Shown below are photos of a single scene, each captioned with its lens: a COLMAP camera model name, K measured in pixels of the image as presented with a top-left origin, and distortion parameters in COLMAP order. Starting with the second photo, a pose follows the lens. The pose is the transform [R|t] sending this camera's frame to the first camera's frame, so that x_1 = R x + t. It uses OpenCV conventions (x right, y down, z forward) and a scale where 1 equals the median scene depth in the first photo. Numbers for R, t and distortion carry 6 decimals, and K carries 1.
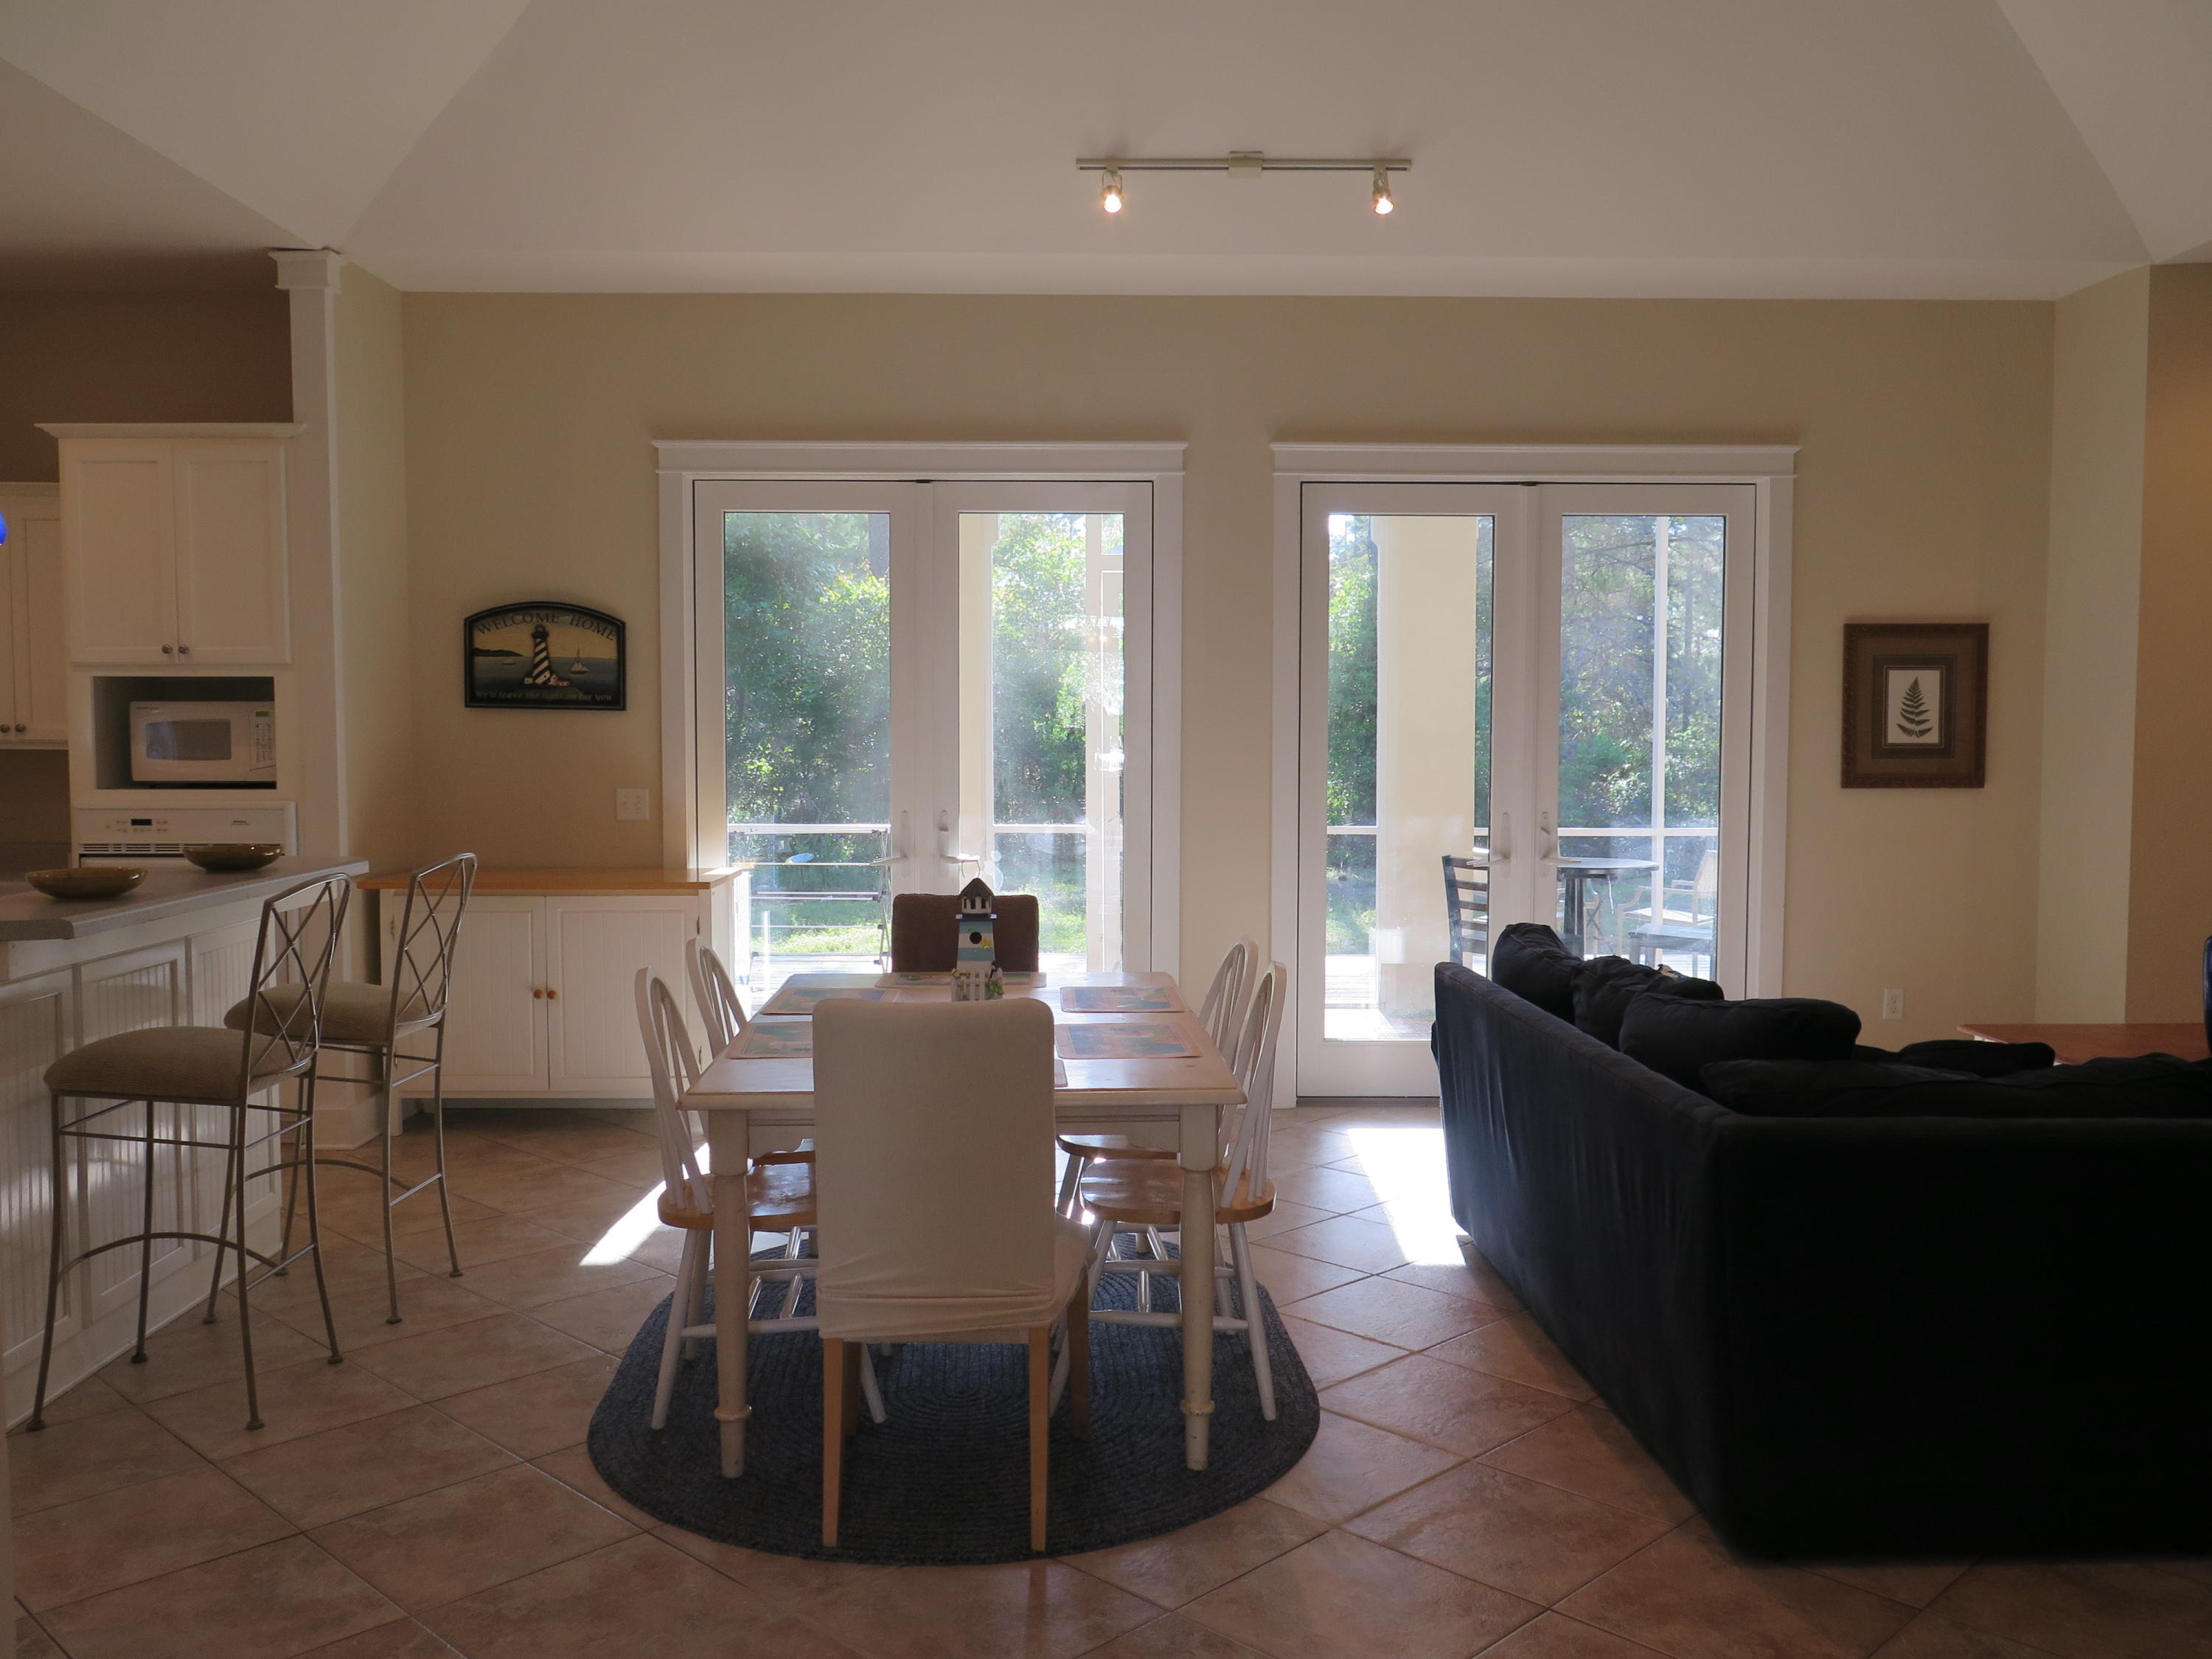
lens RADIAL K [[1865.1, 0, 1109.1], [0, 1865.1, 834.8], [0, 0, 1]] dist [-0.023143, 0.010966]
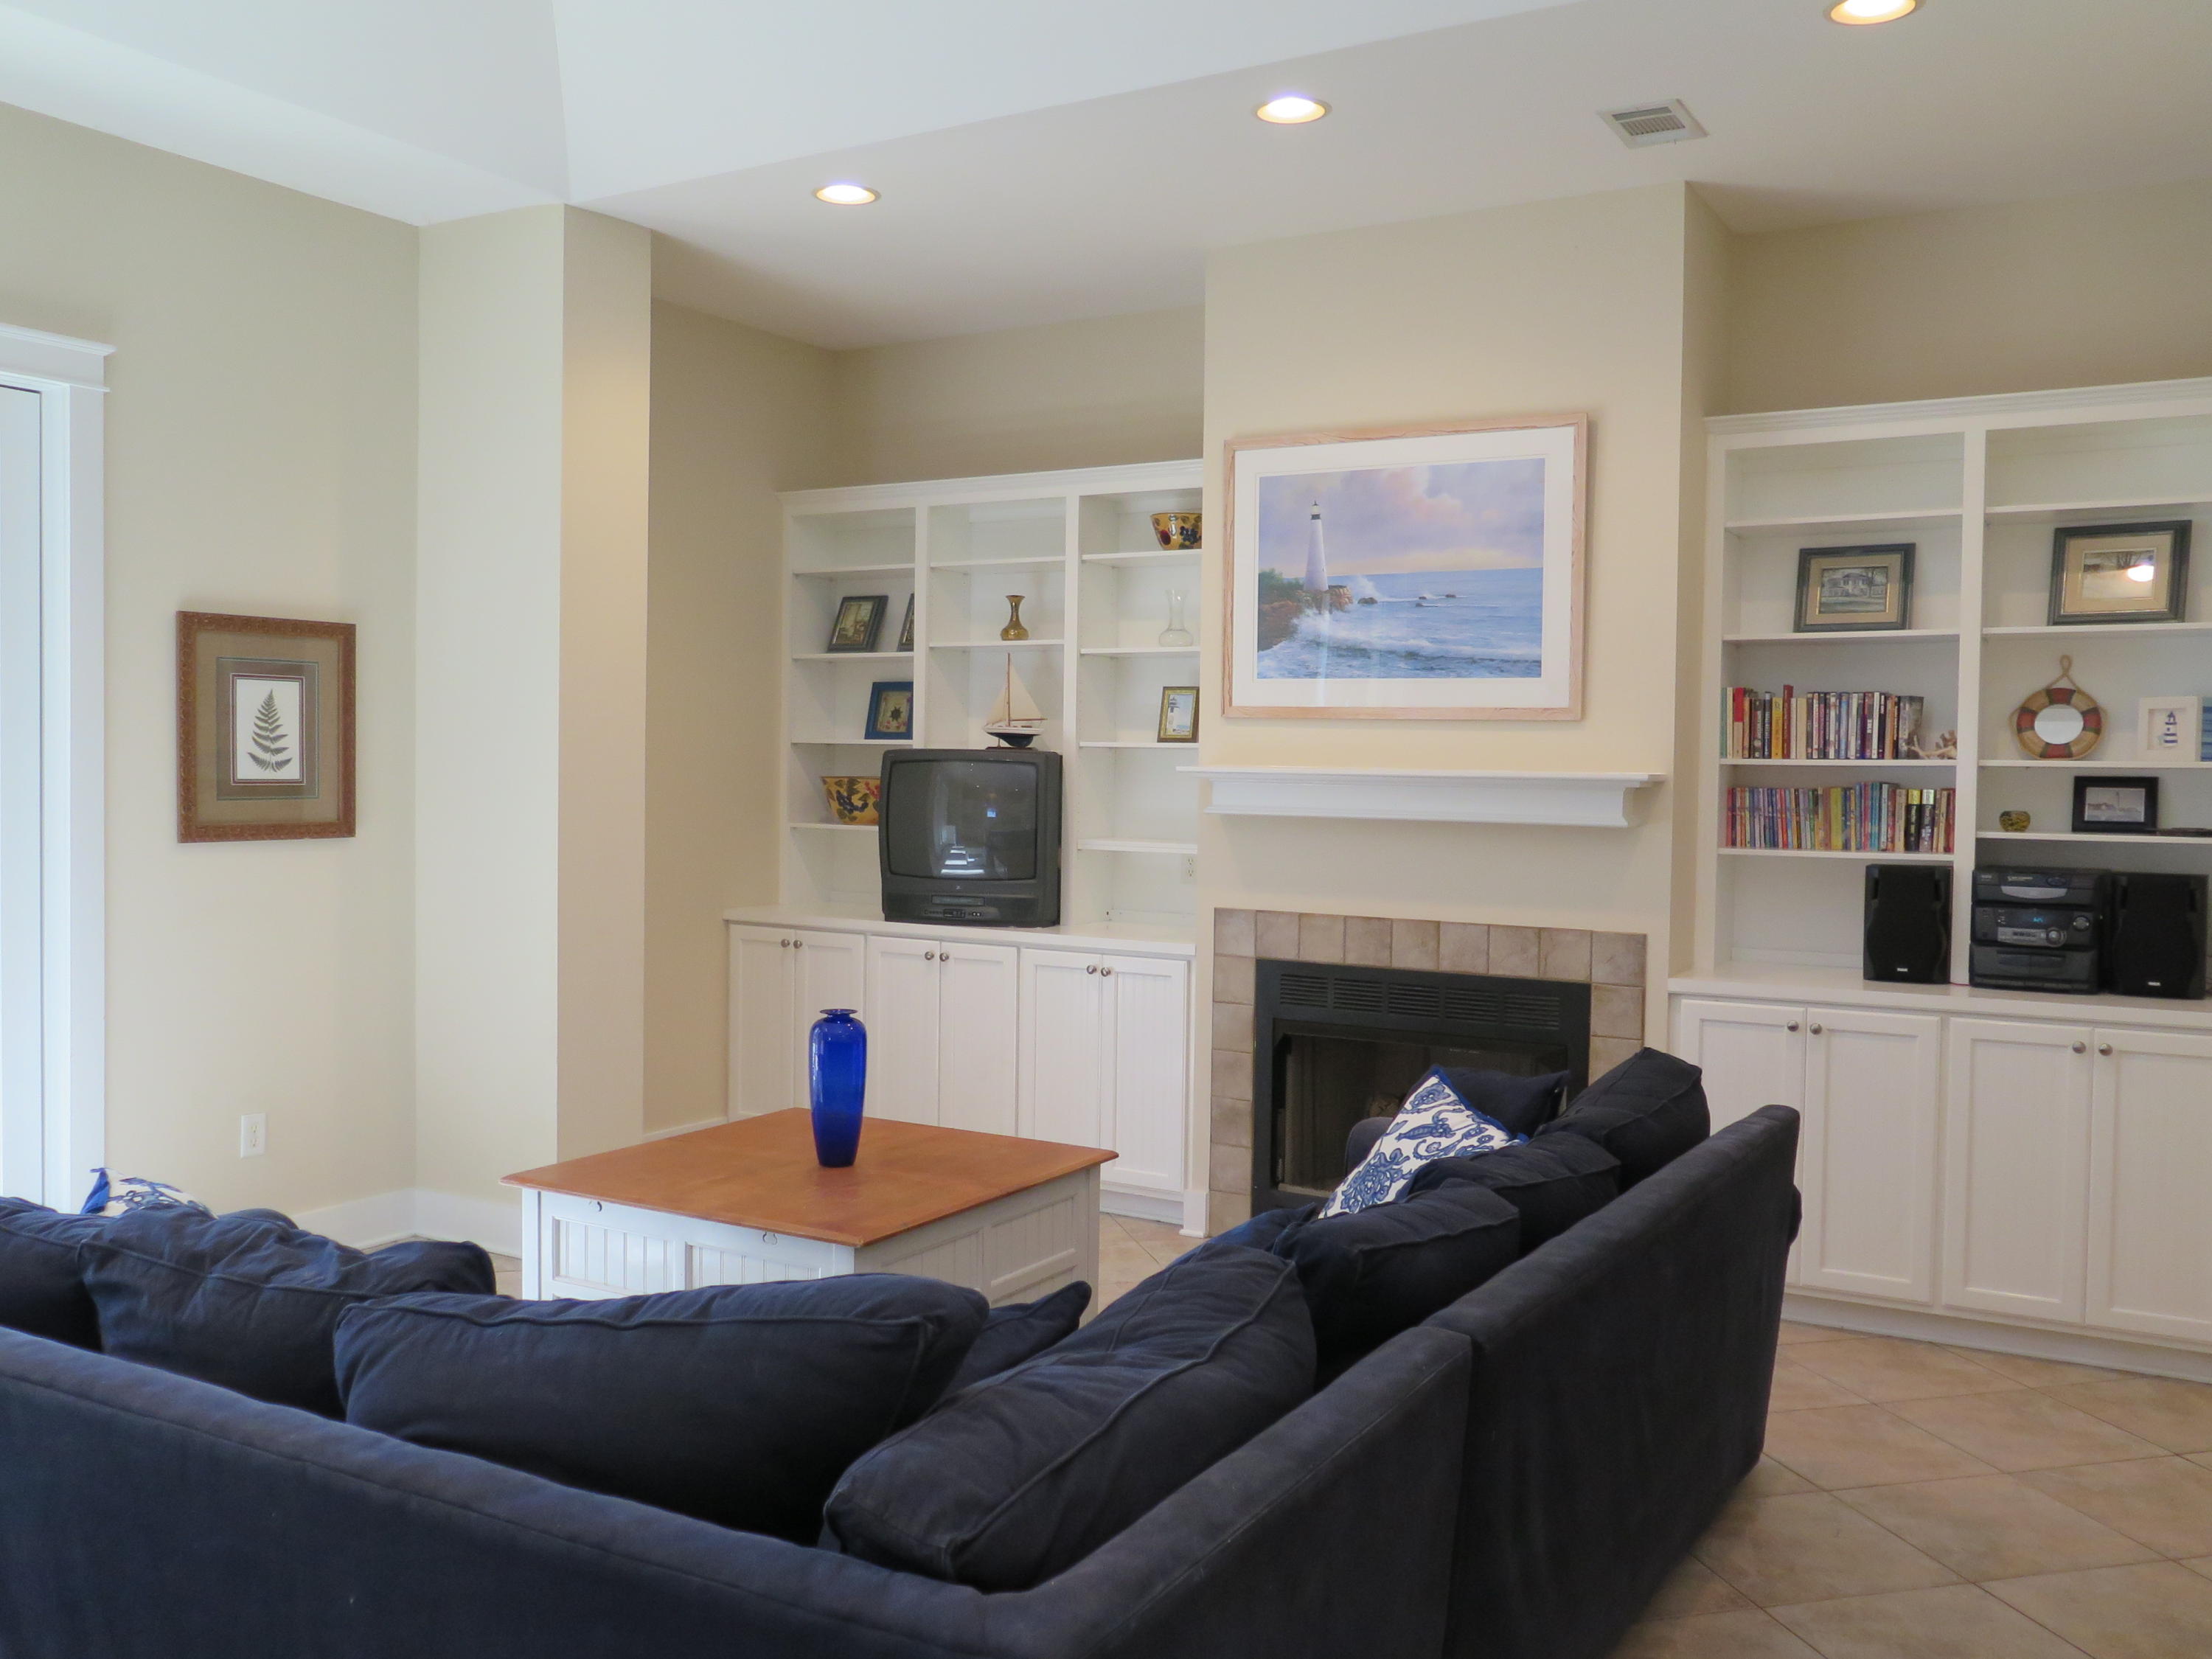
lens RADIAL K [[1865.1, 0, 1127.7], [0, 1865.1, 817.2], [0, 0, 1]] dist [-0.023143, 0.010966]
pose [[0.518625, -0.020898, 0.854747, -0.023143], [0.038973, 0.999240, 0.000784, -0.023254], [-0.854113, 0.032905, 0.519045, 0.353829]]
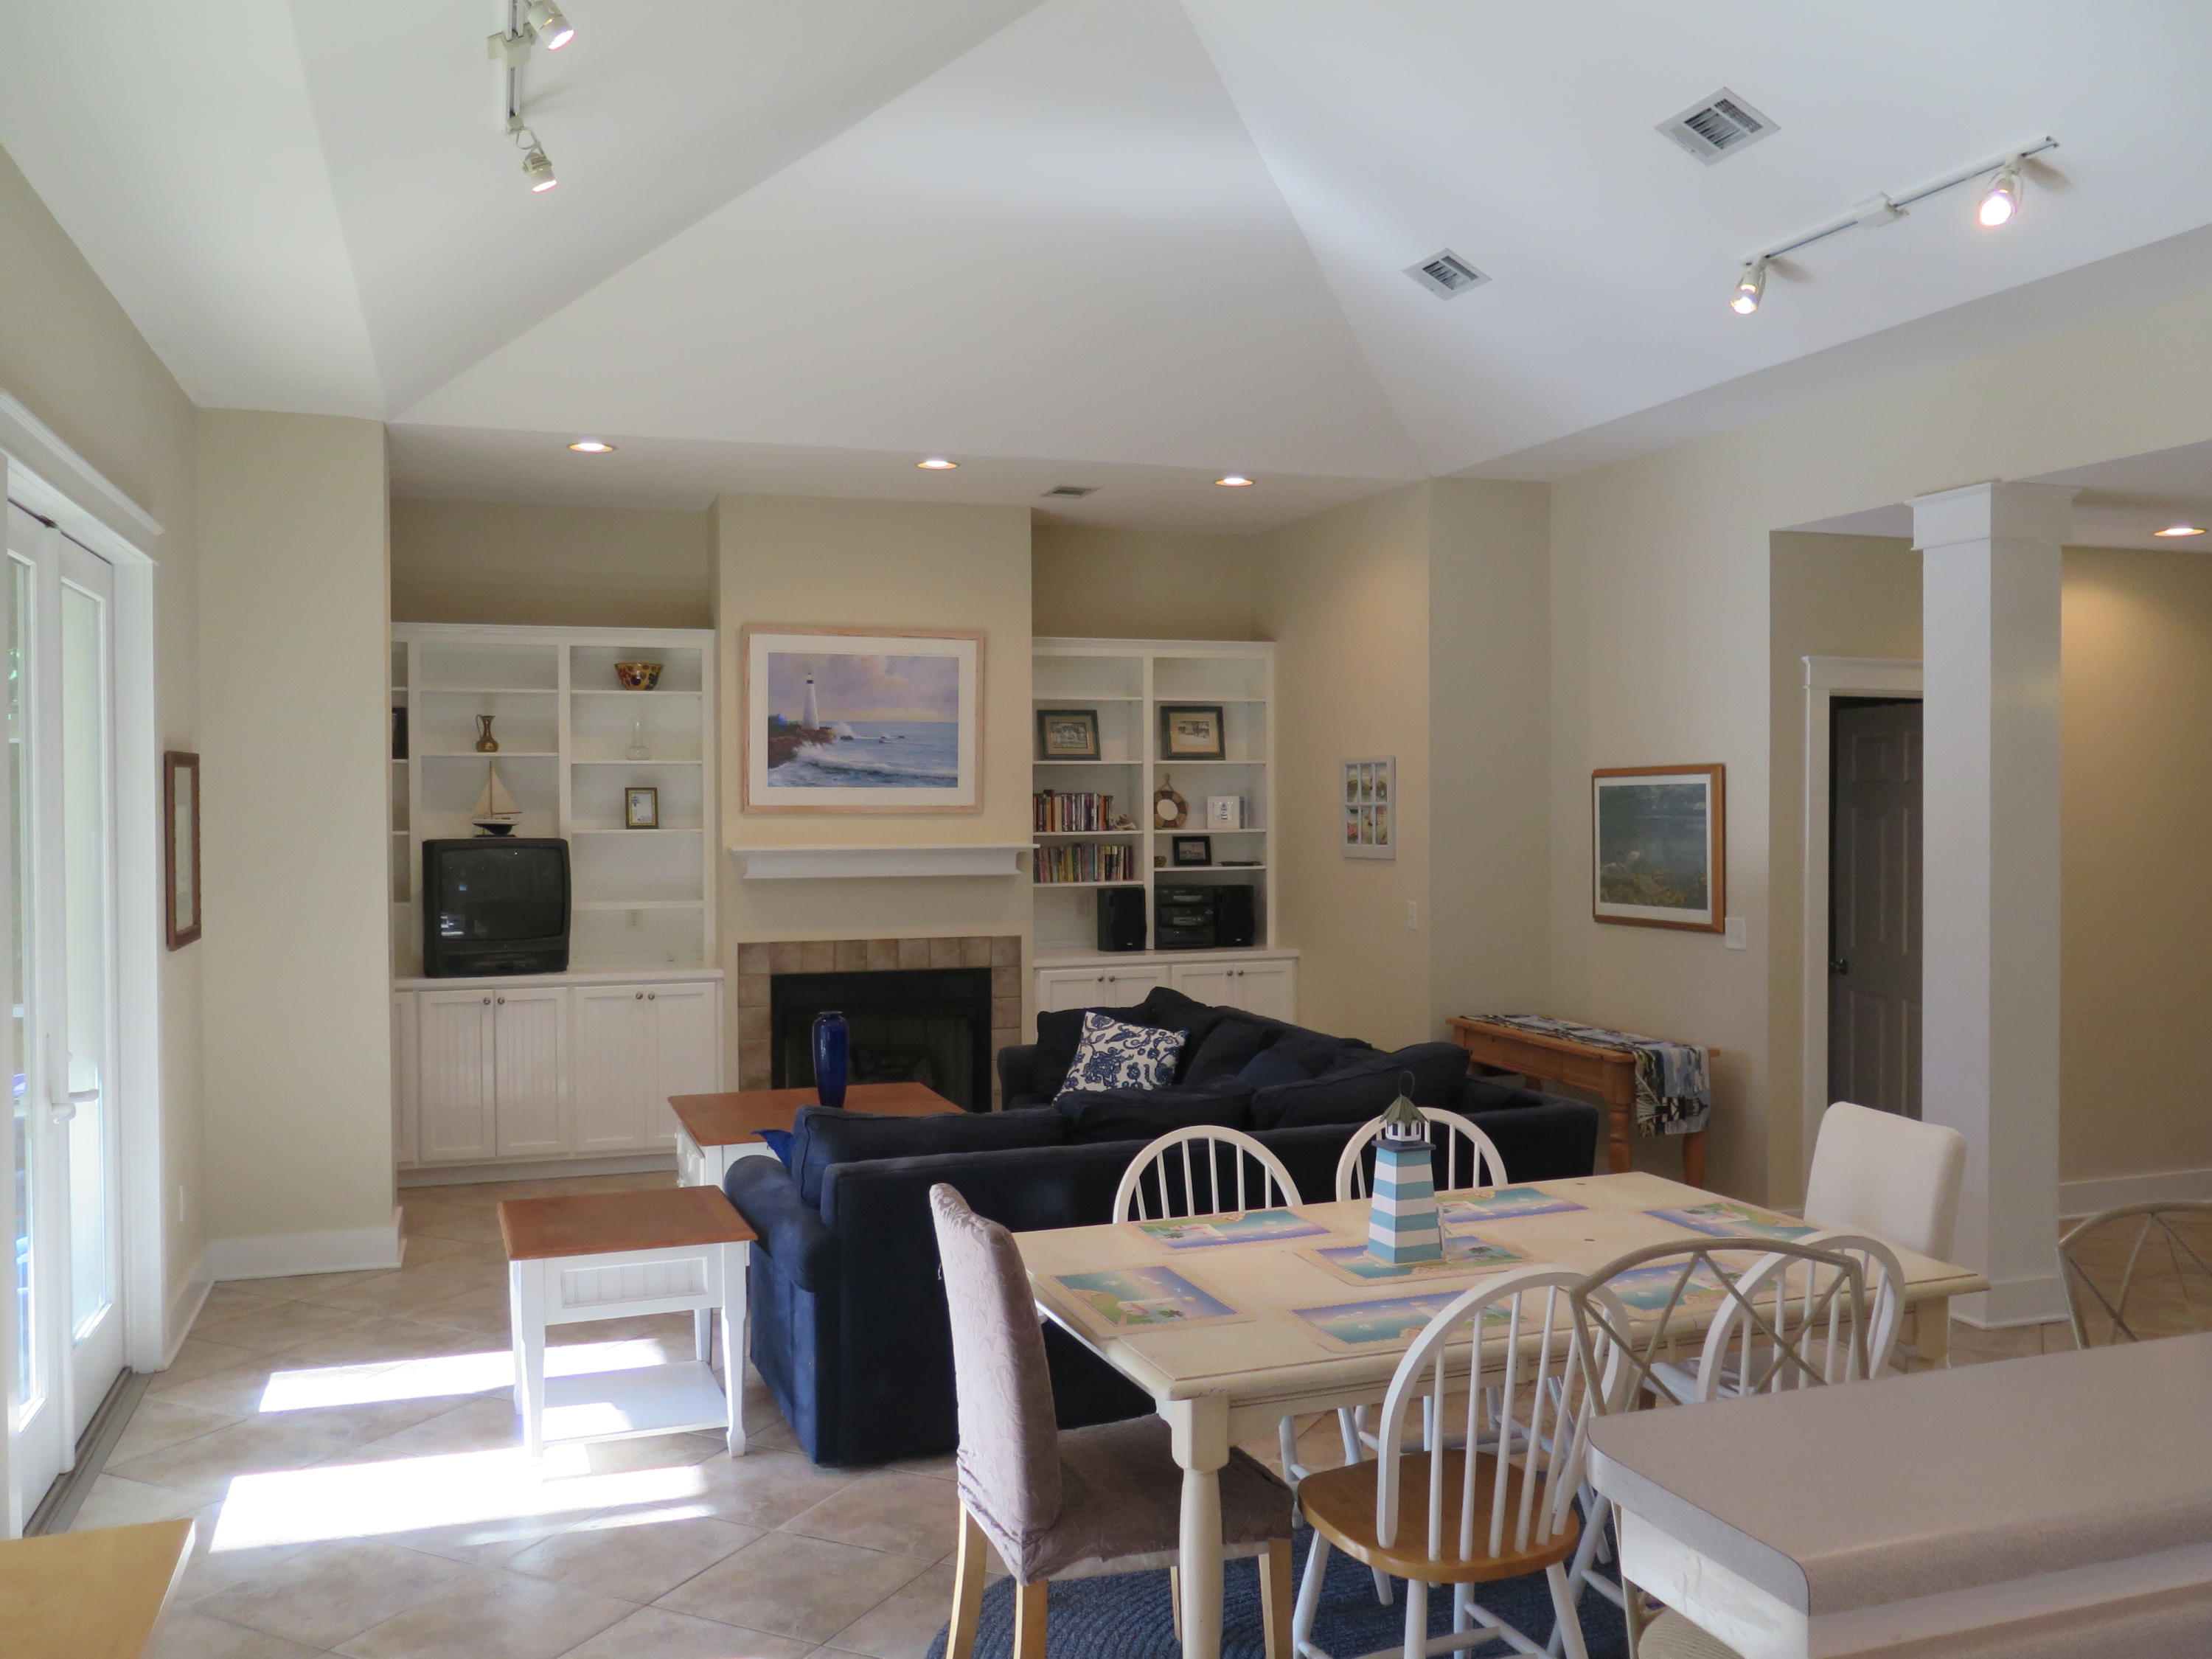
lens RADIAL K [[1865.1, 0, 1100.4], [0, 1865.1, 848.7], [0, 0, 1]] dist [-0.023143, 0.010966]
pose [[-0.319686, -0.028445, 0.947096, -0.540677], [0.060125, 0.996926, 0.050236, -0.092082], [-0.945614, 0.073004, -0.316993, 0.937732]]
